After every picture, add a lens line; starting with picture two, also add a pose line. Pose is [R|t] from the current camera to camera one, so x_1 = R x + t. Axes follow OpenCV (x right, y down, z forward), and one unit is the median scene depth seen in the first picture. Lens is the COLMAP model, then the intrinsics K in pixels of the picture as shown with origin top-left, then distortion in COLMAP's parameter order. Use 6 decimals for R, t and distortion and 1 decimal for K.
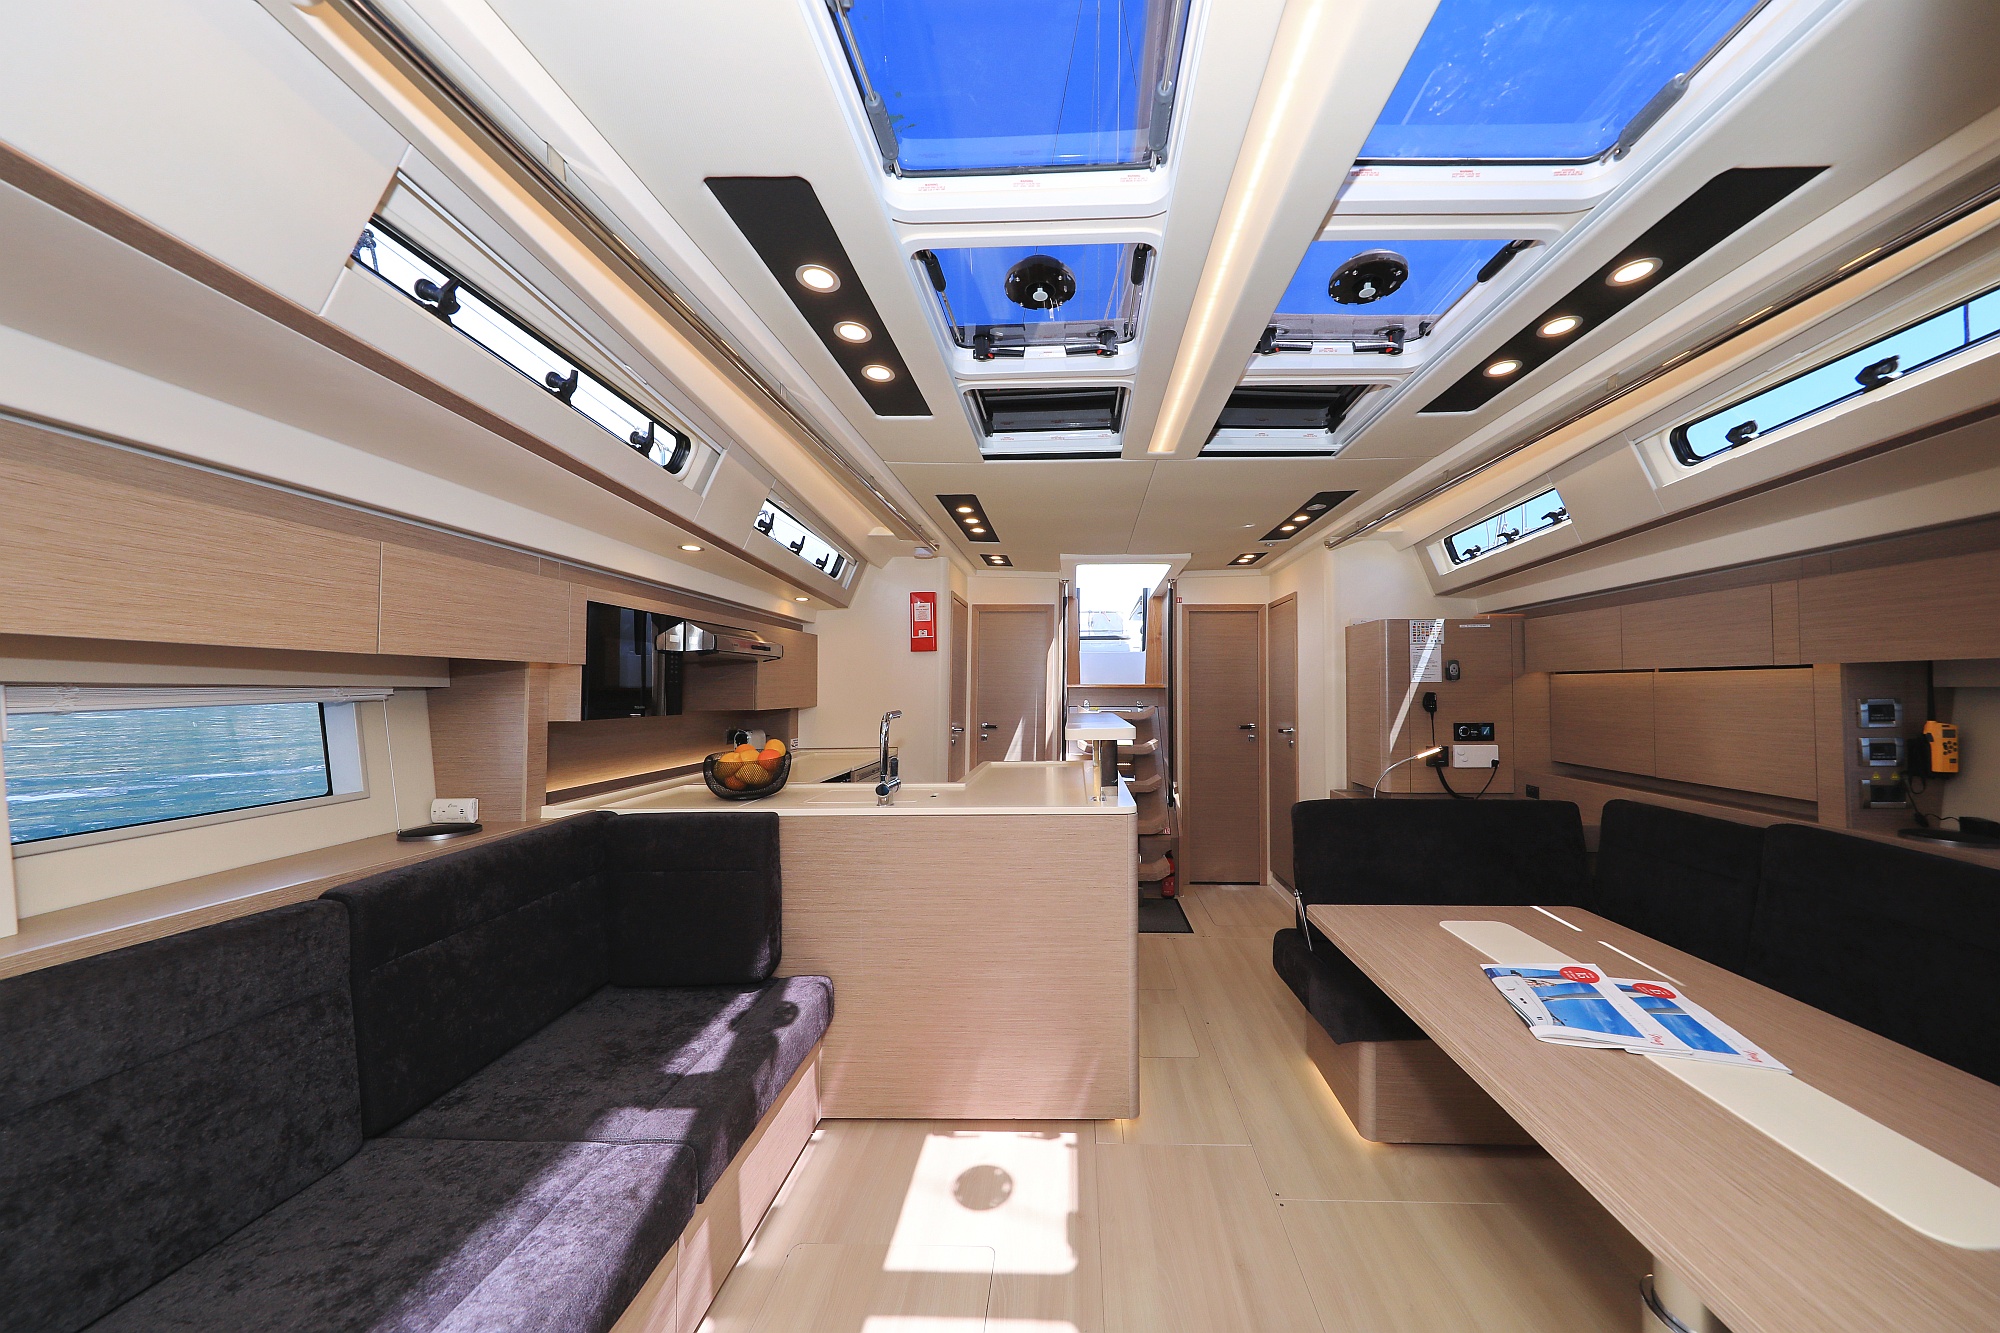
lens RADIAL K [[642.6, 0, 1067.1], [0, 642.6, 674.1], [0, 0, 1]] dist [-0.006106, 0.000454]
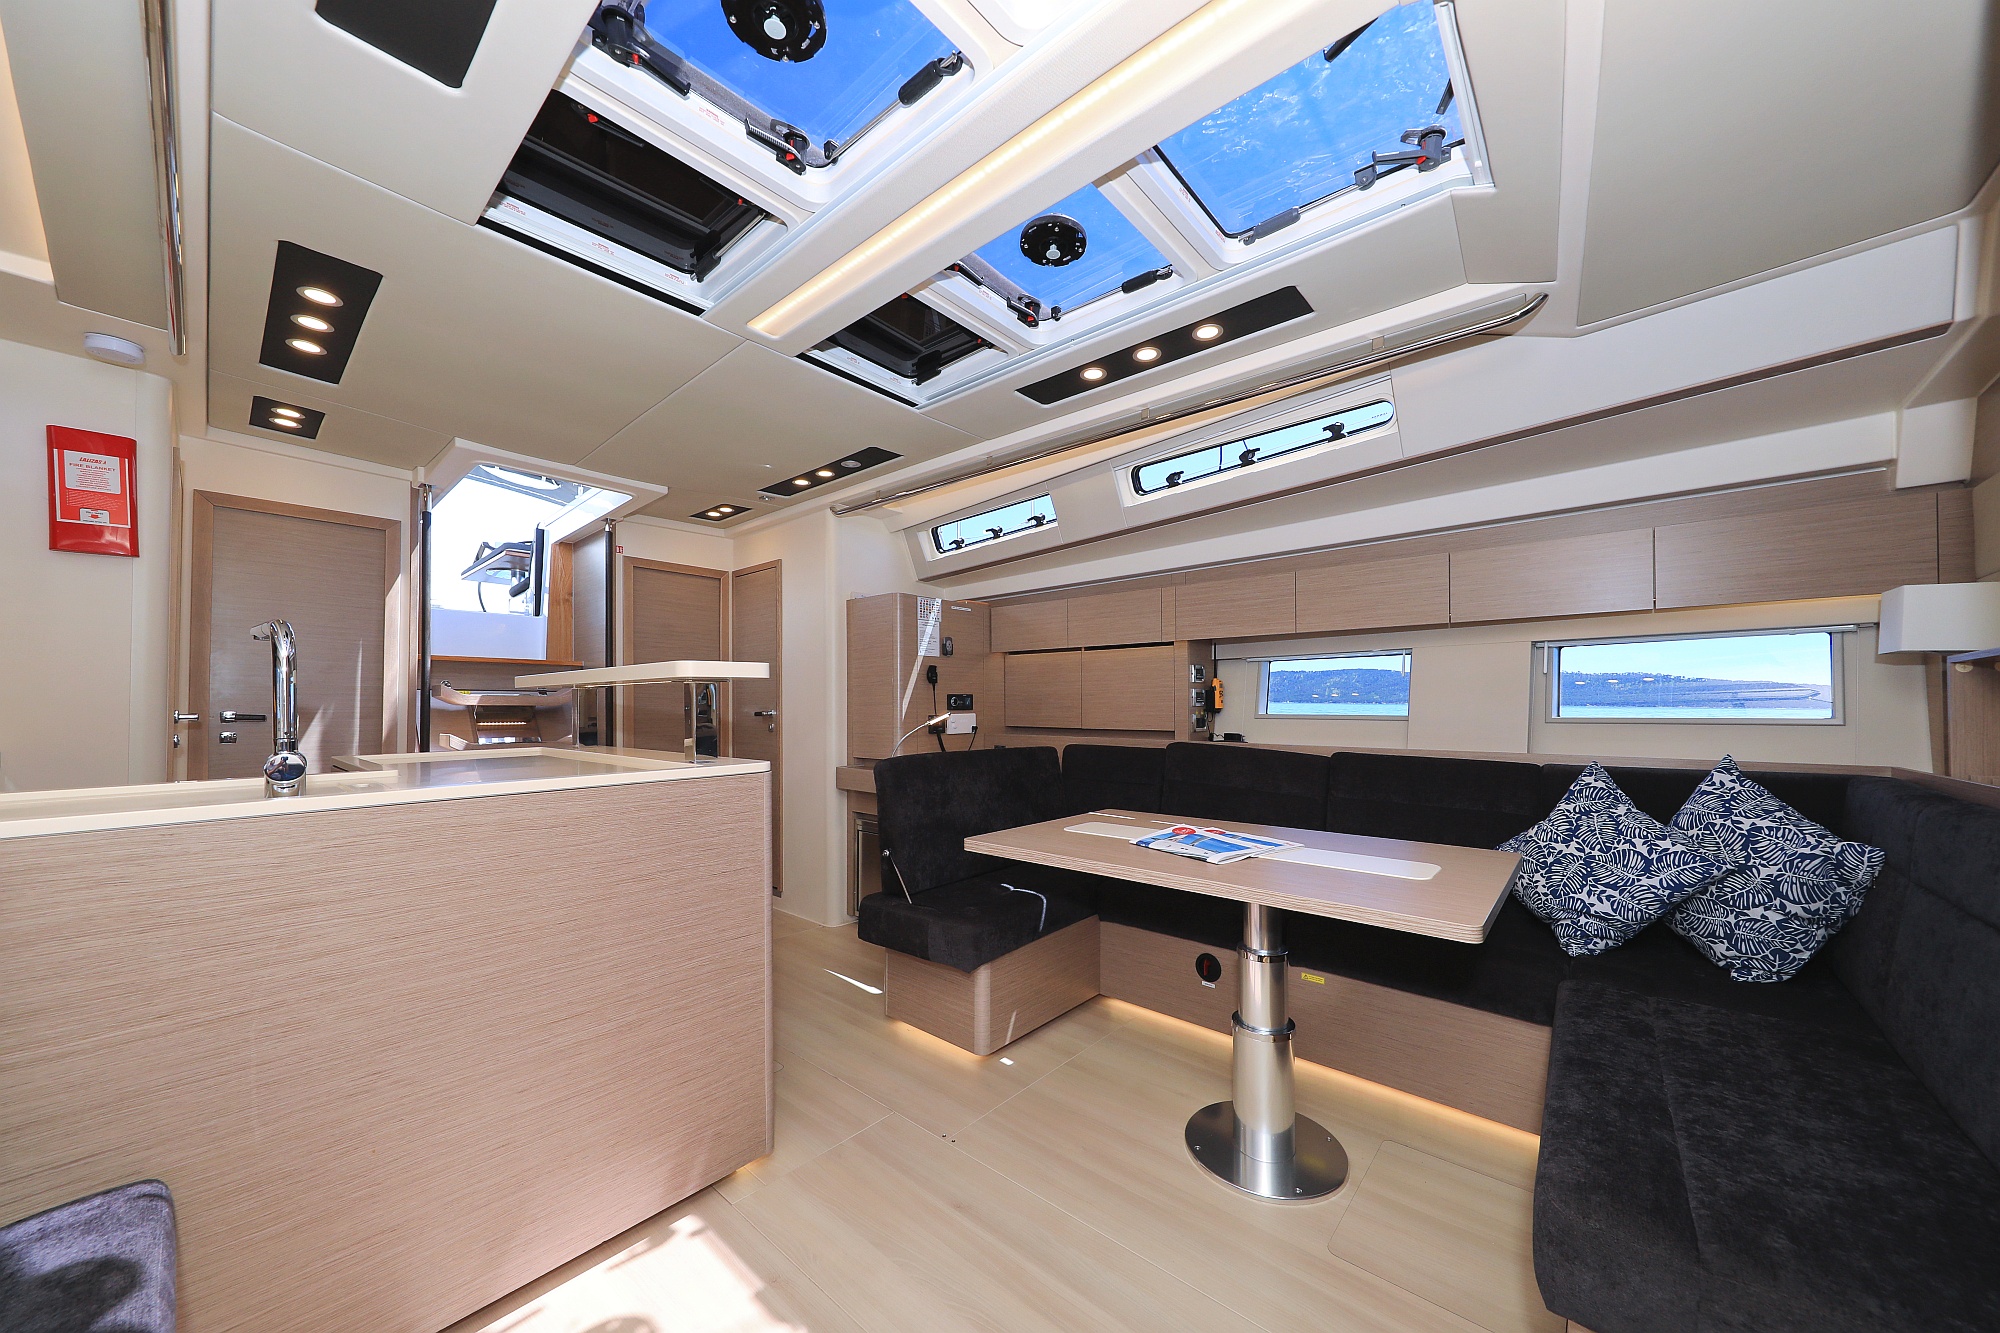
lens RADIAL K [[683.2, 0, 1048.4], [0, 683.2, 695.7], [0, 0, 1]] dist [0.005869, -0.000403]
pose [[0.629096, 0.004393, 0.777315, -0.206384], [-0.015197, 0.999862, 0.006648, 0.069113], [-0.777179, -0.015996, 0.629076, 0.122391]]
